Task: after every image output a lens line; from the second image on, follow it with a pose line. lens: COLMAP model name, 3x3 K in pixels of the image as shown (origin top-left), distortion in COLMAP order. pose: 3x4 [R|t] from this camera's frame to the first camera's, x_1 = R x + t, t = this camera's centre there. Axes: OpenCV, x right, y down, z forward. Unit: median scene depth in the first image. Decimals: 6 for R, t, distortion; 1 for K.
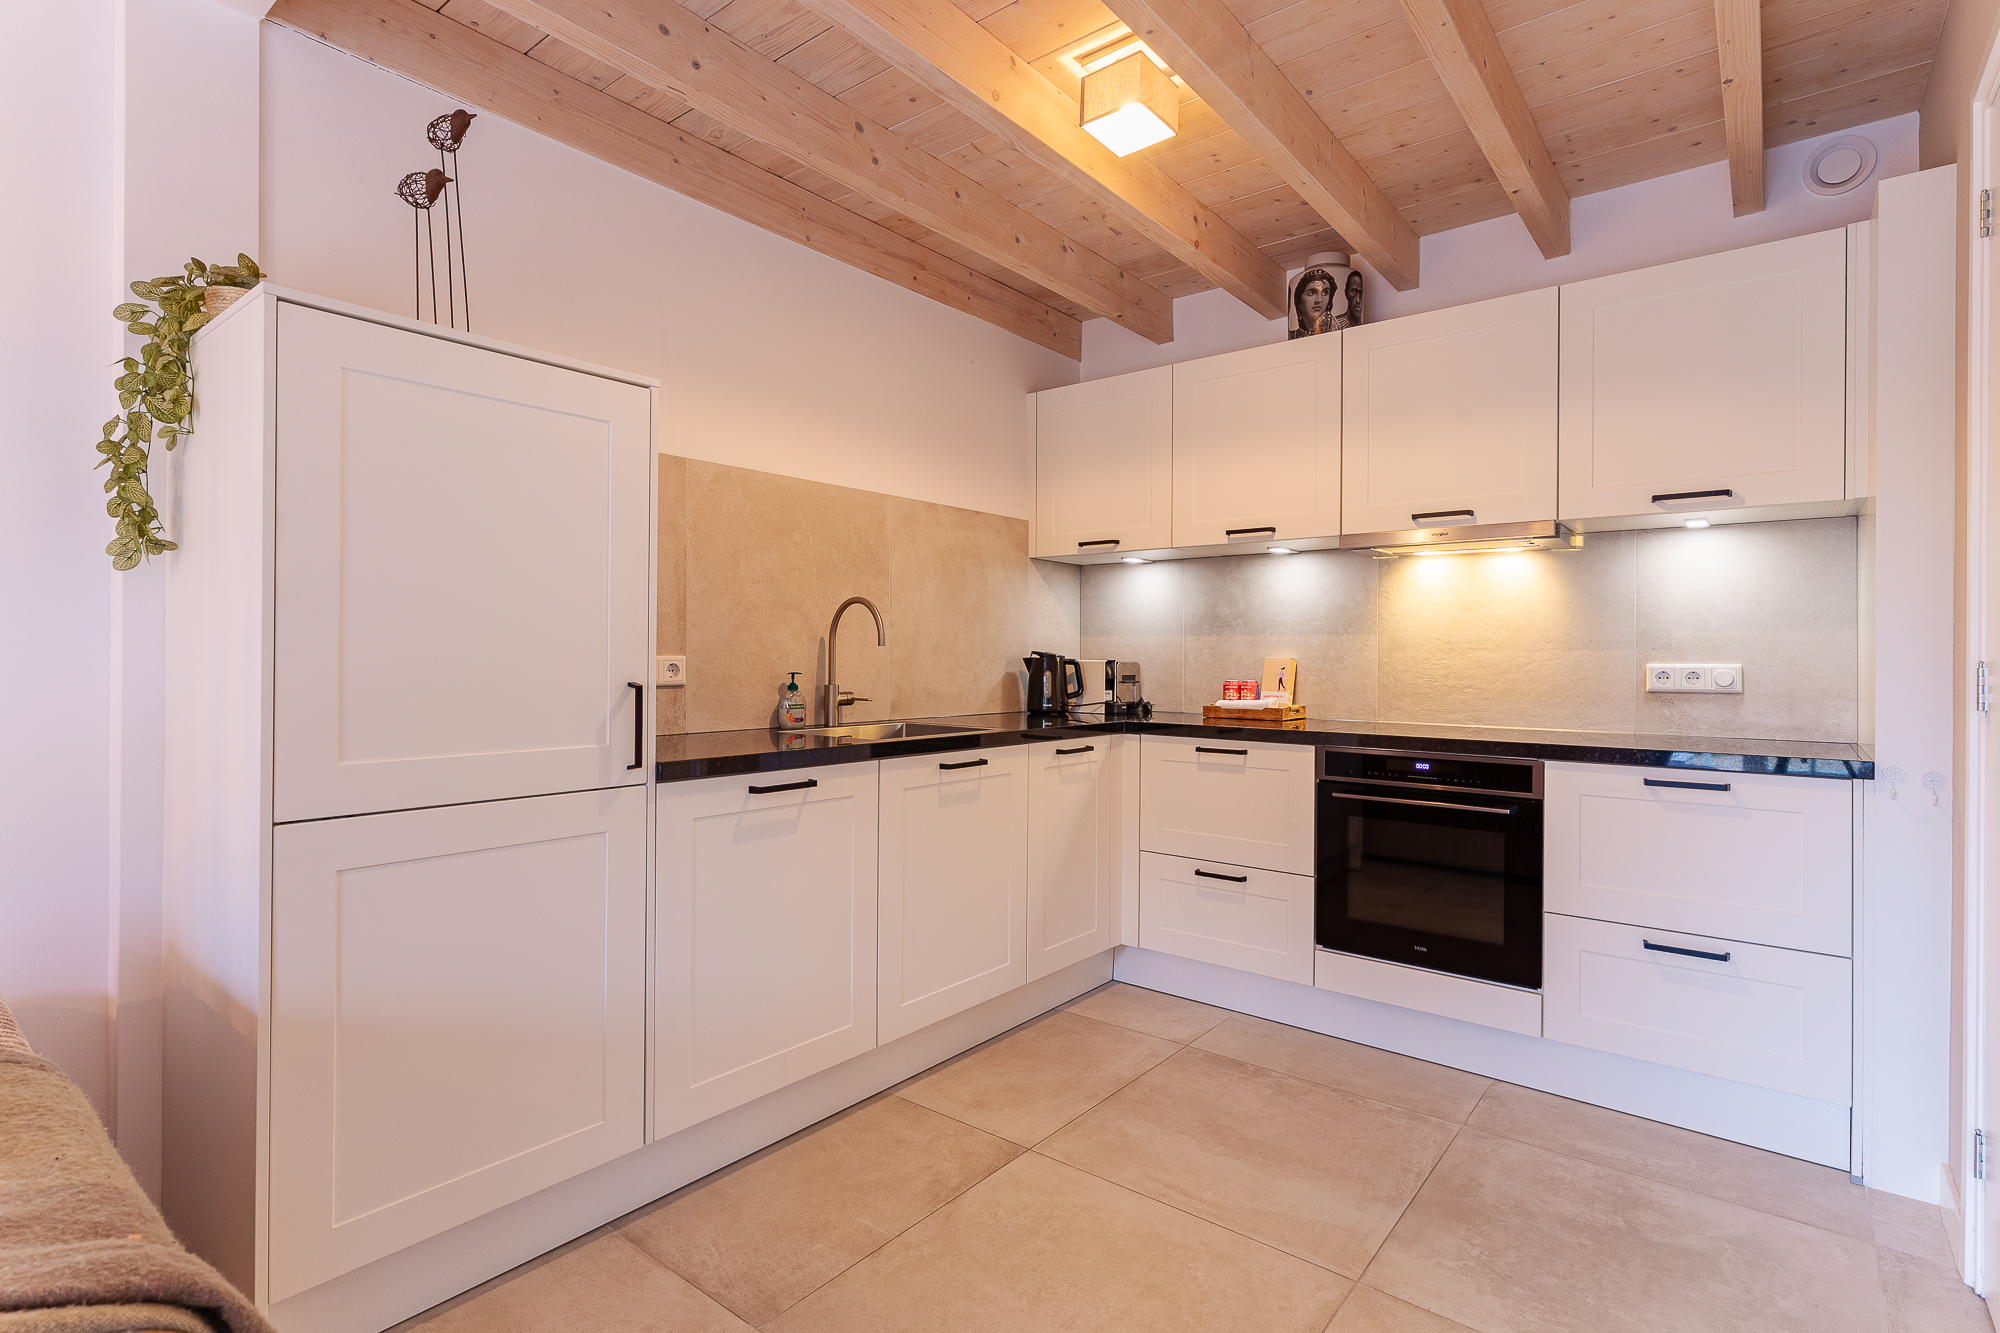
lens RADIAL K [[976.3, 0, 1009.0], [0, 976.3, 658.0], [0, 0, 1]] dist [0.000617, -0.000101]
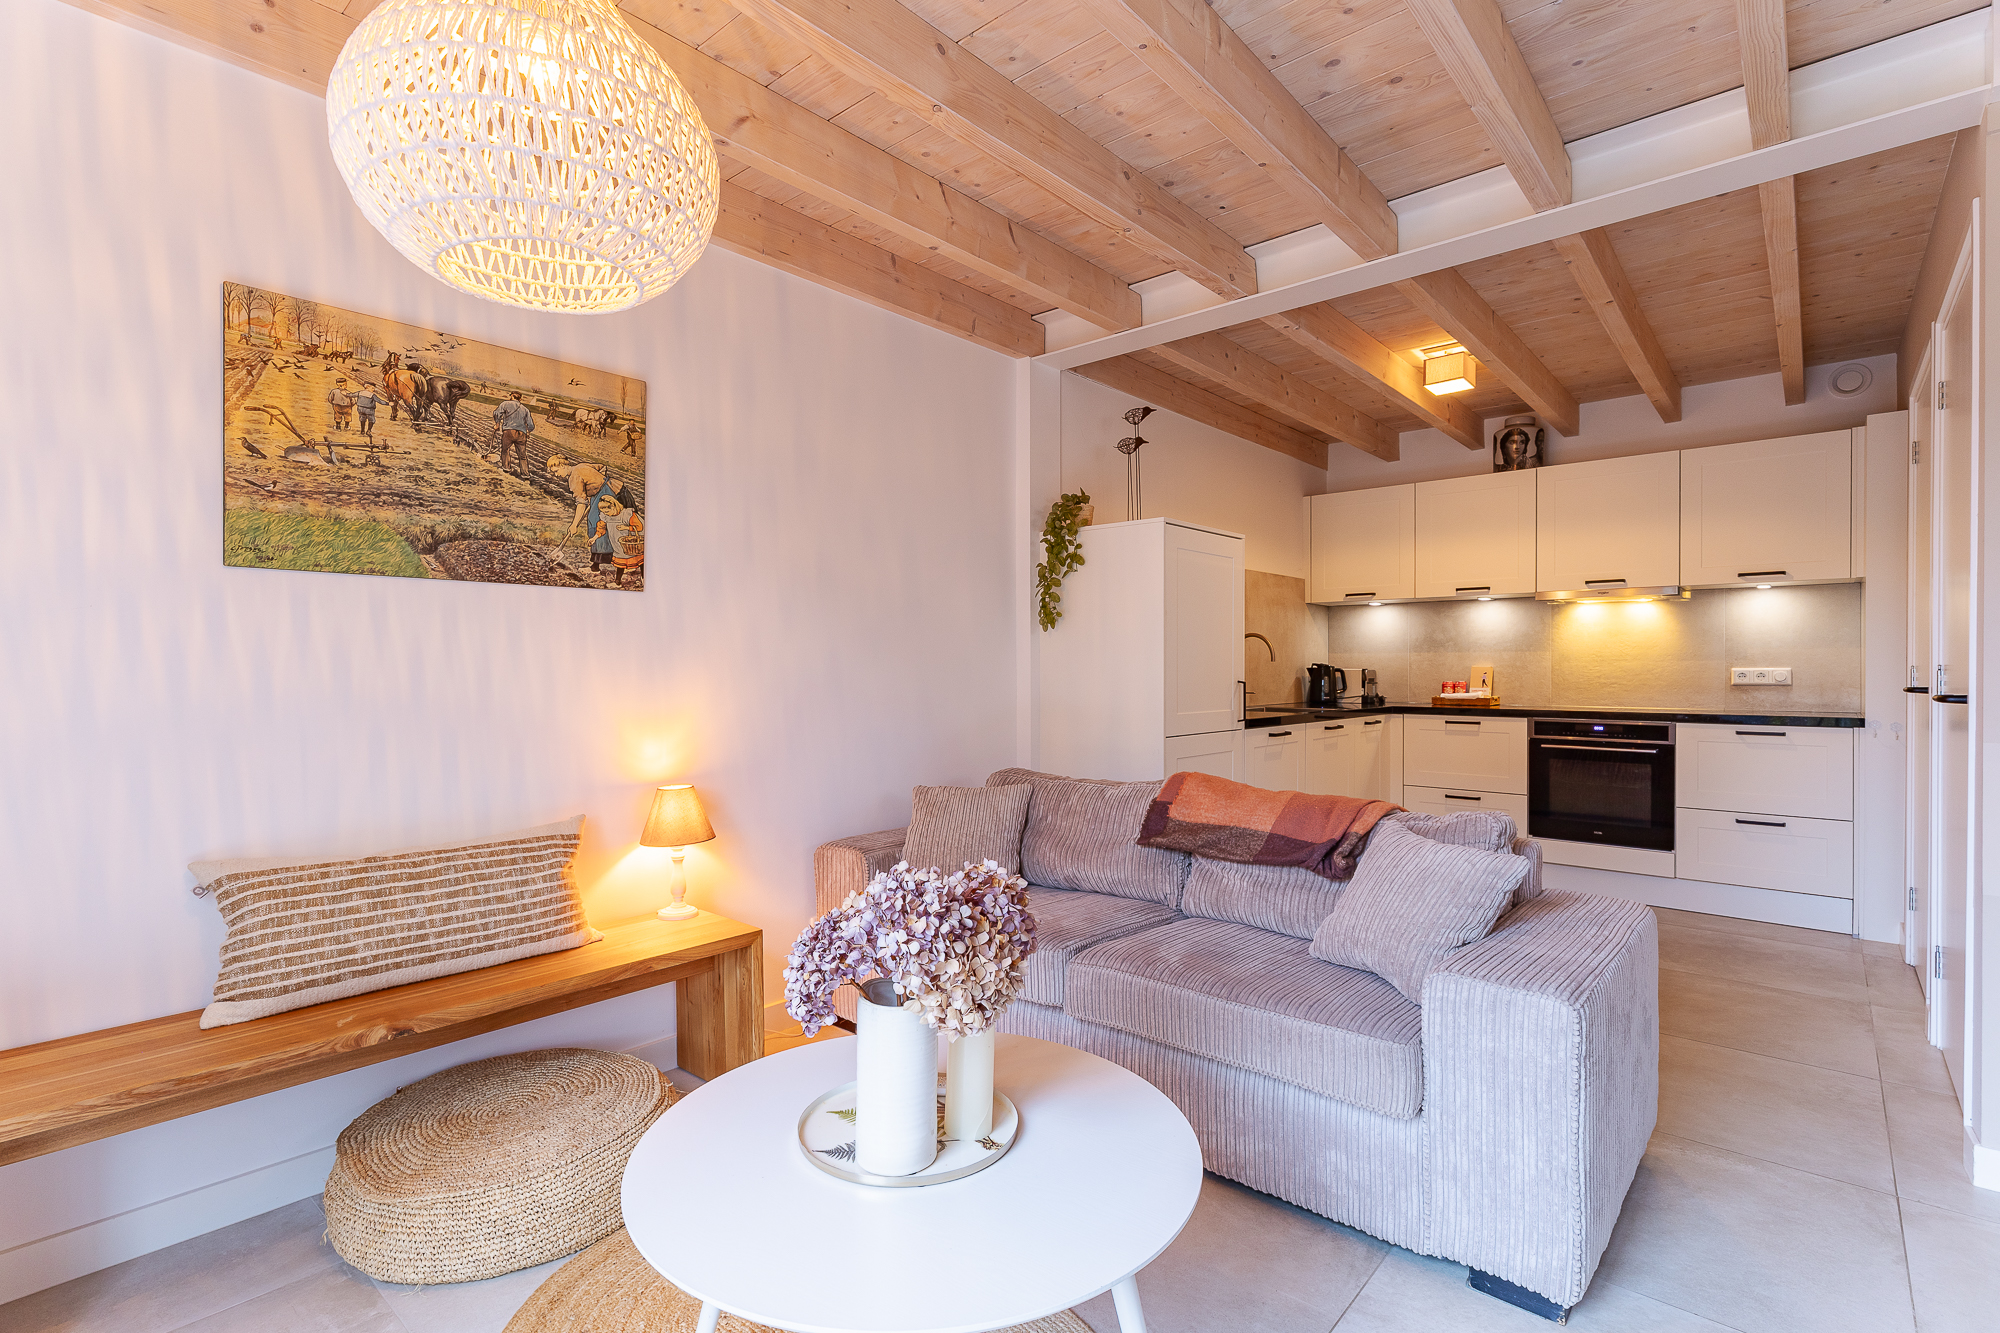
lens RADIAL K [[929.5, 0, 989.1], [0, 929.5, 673.6], [0, 0, 1]] dist [-0.001496, 0.001299]
pose [[0.998097, -0.006394, -0.061325, -0.497623], [0.006768, 0.999960, 0.005883, -0.003271], [0.061285, -0.006287, 0.998100, -0.640990]]
